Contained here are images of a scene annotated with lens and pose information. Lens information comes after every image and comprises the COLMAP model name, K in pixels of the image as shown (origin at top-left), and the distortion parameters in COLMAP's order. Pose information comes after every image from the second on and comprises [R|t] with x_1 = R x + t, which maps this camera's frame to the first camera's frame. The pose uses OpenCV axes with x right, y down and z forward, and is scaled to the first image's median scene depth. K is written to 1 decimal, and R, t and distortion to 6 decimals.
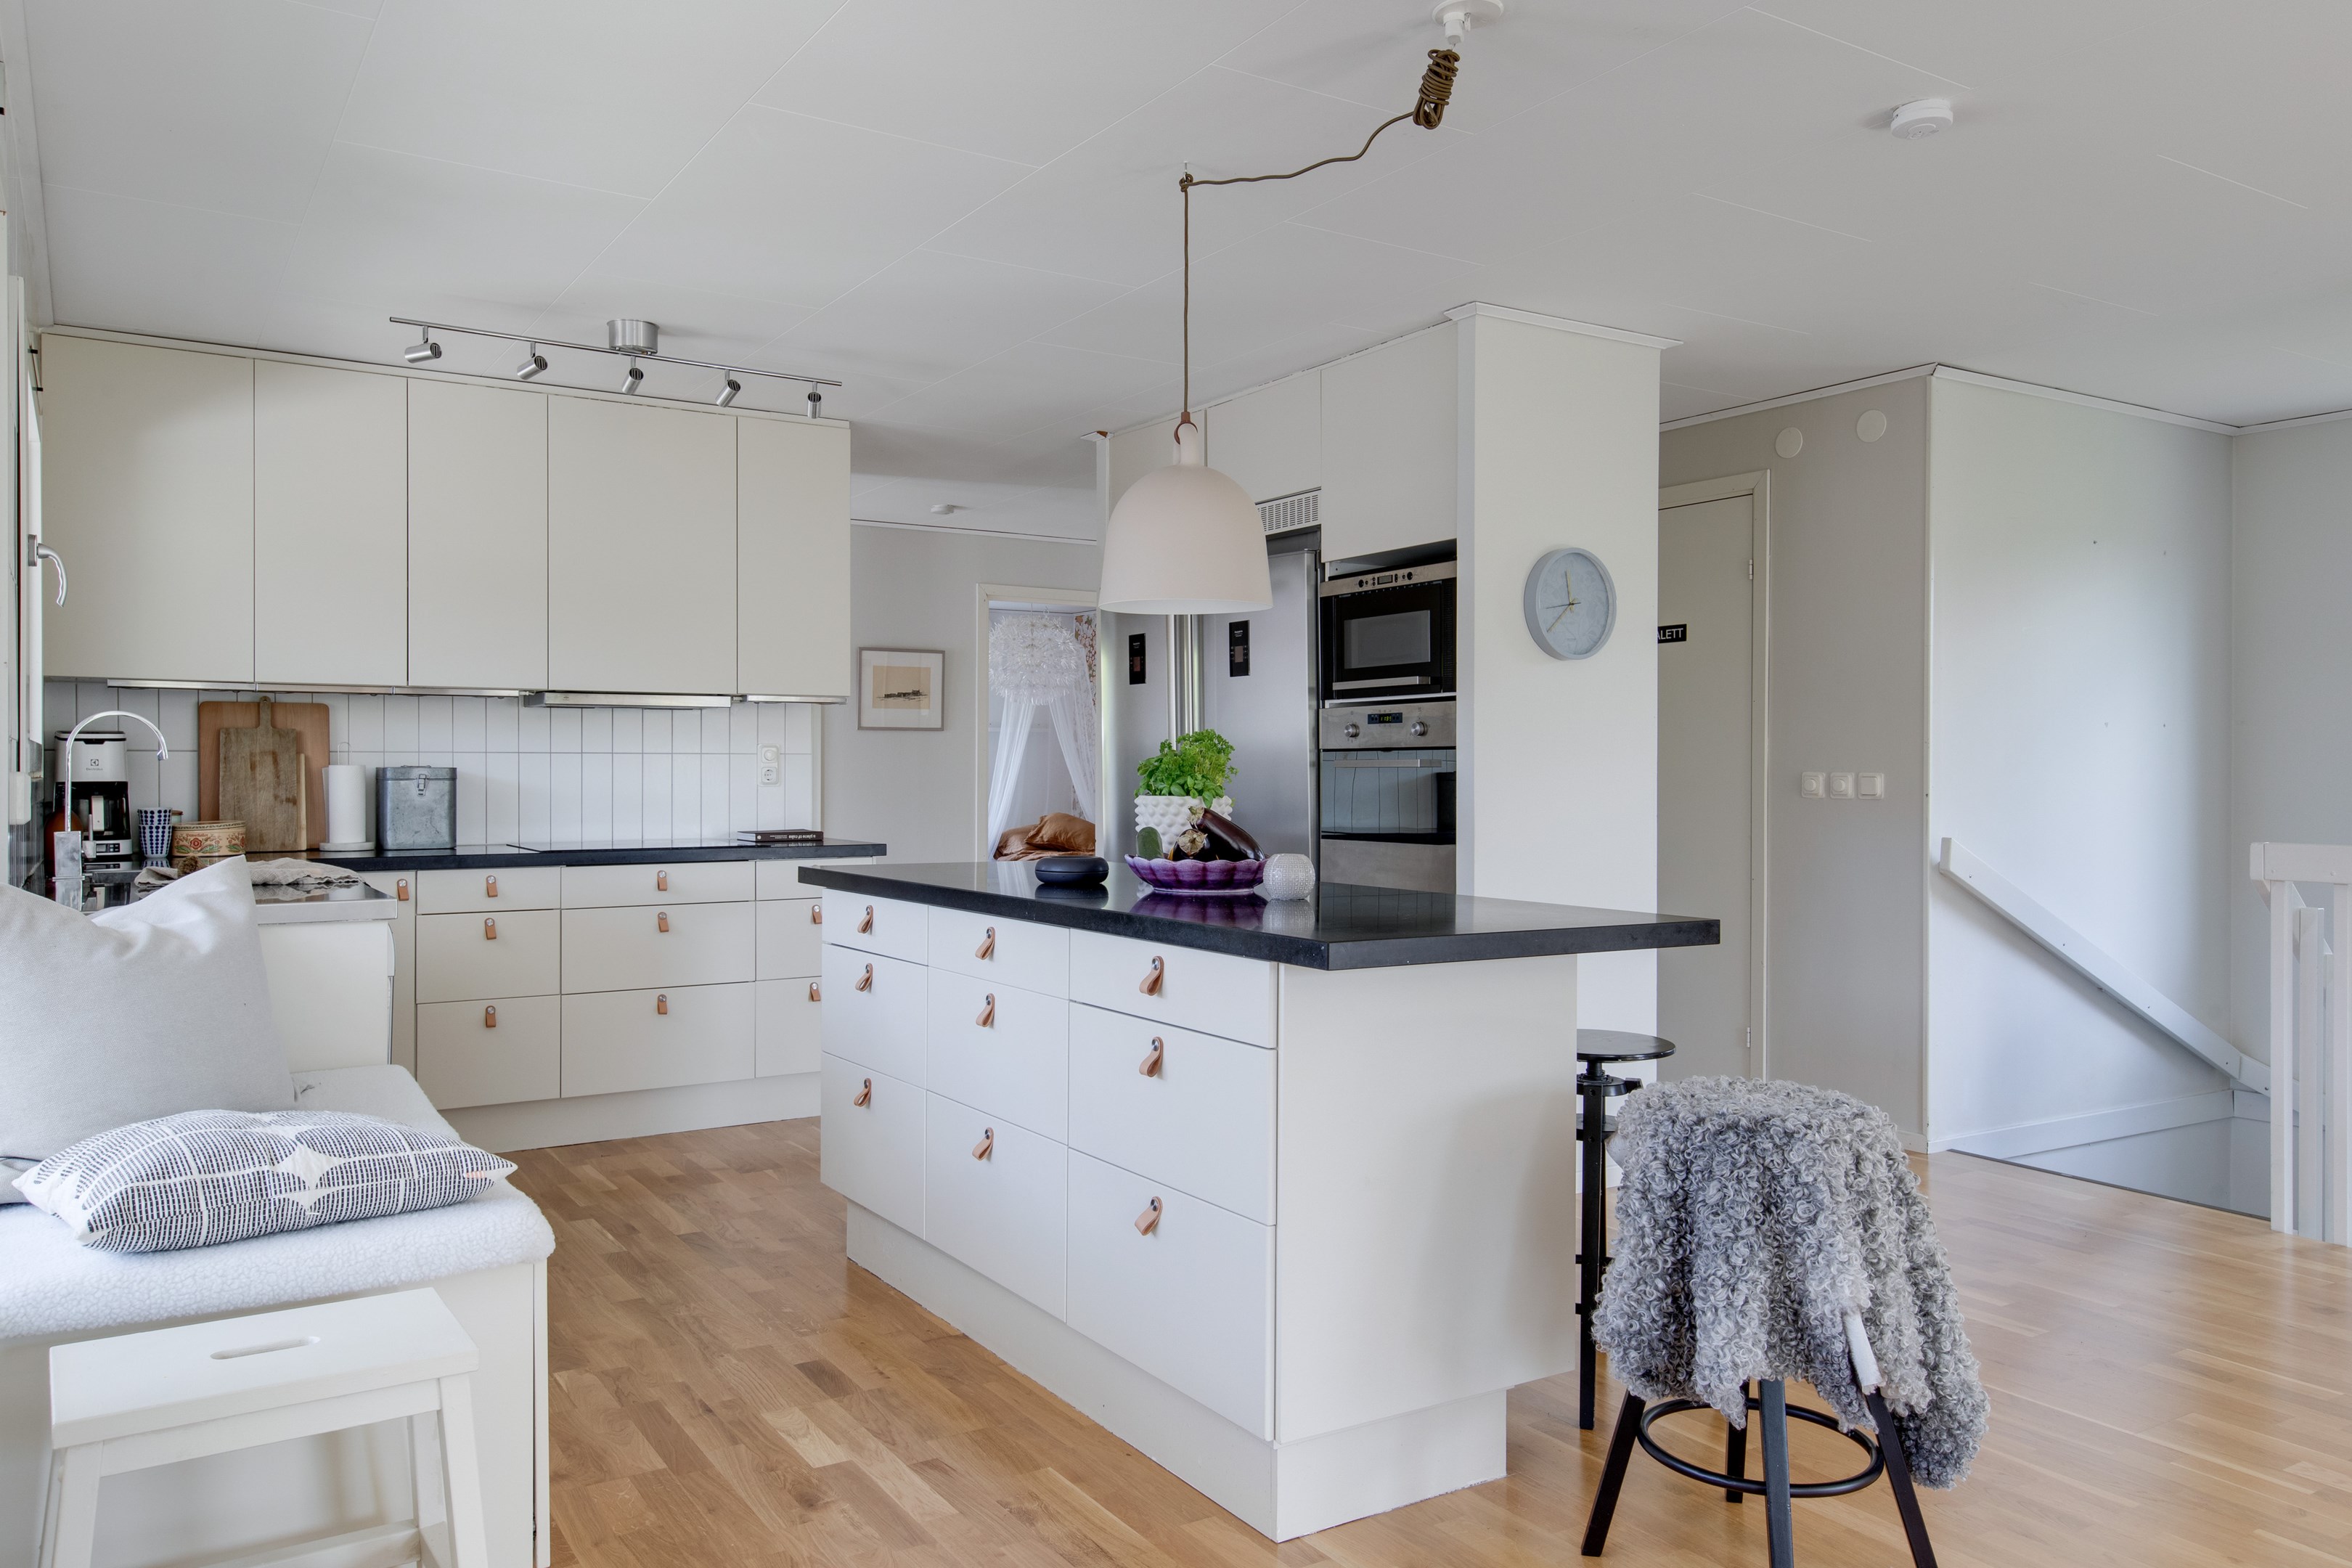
lens RADIAL K [[1651.0, 0, 1161.4], [0, 1651.0, 759.8], [0, 0, 1]] dist [0.026534, -0.006856]
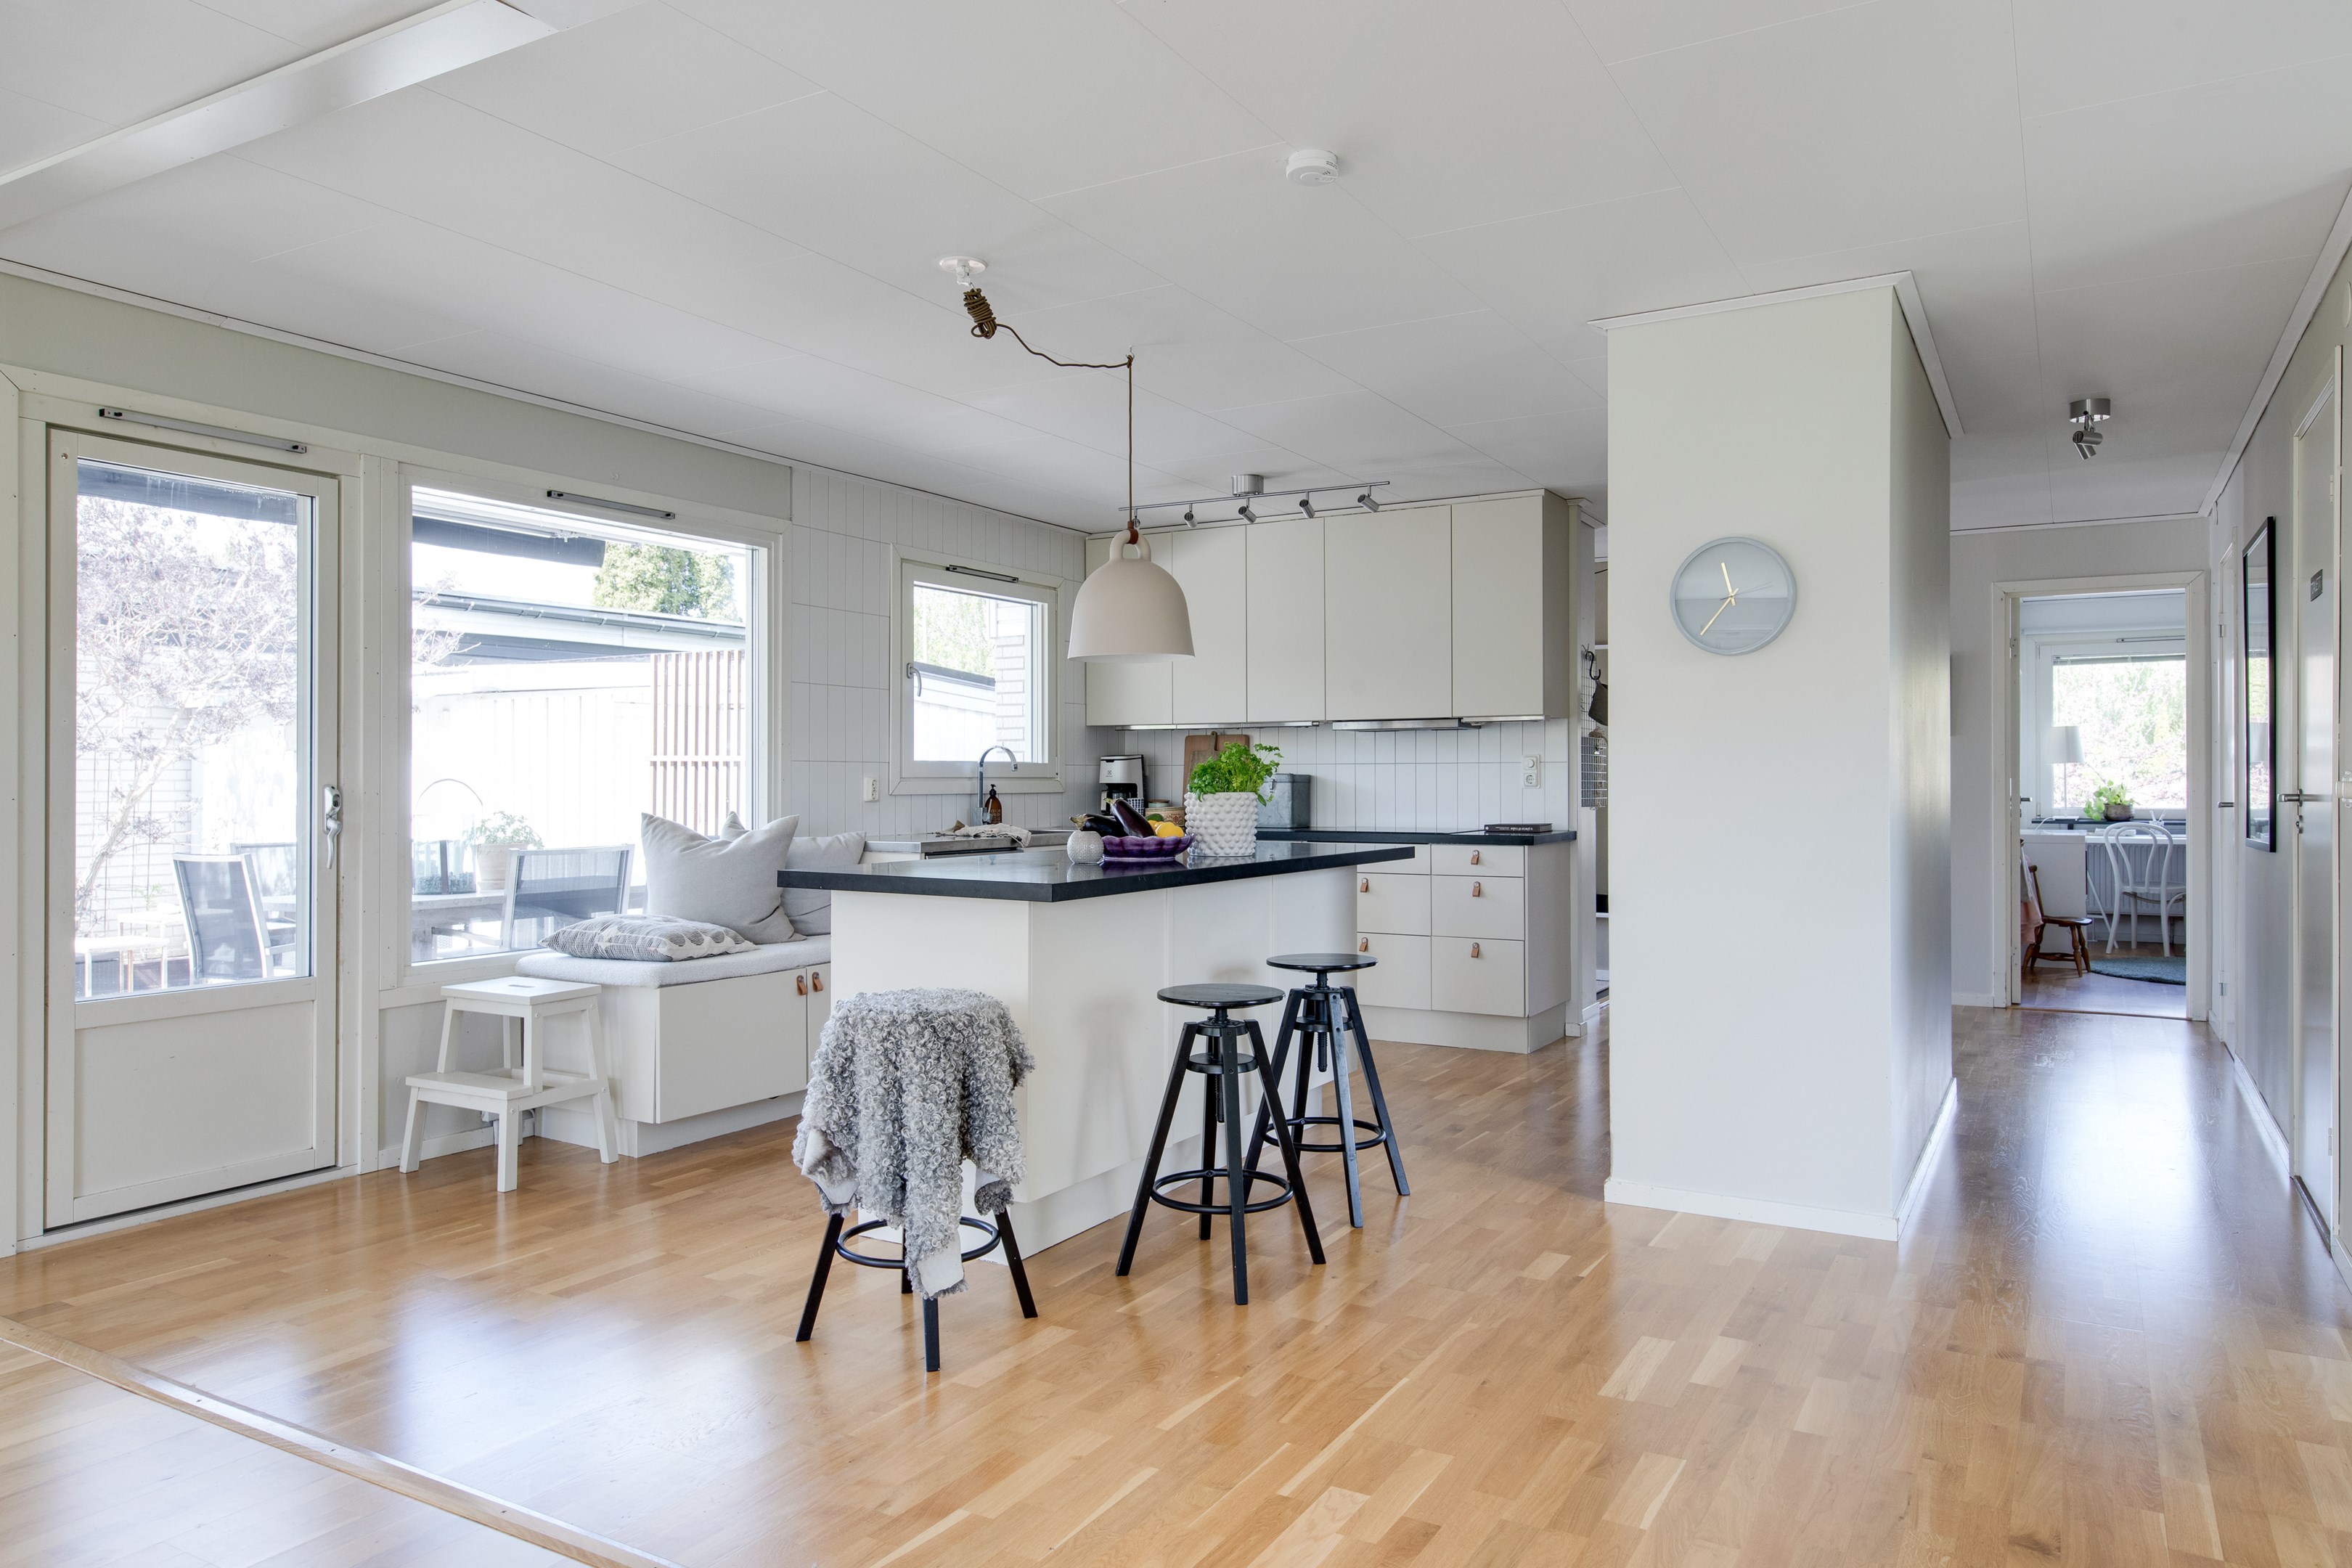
lens RADIAL K [[1534.0, 0, 1210.7], [0, 1534.0, 760.8], [0, 0, 1]] dist [0.008679, 0.003819]
pose [[0.474320, -0.012868, -0.880259, 0.808252], [0.007536, 0.999916, -0.010556, 0.006536], [0.880320, -0.001627, 0.474377, 0.291575]]
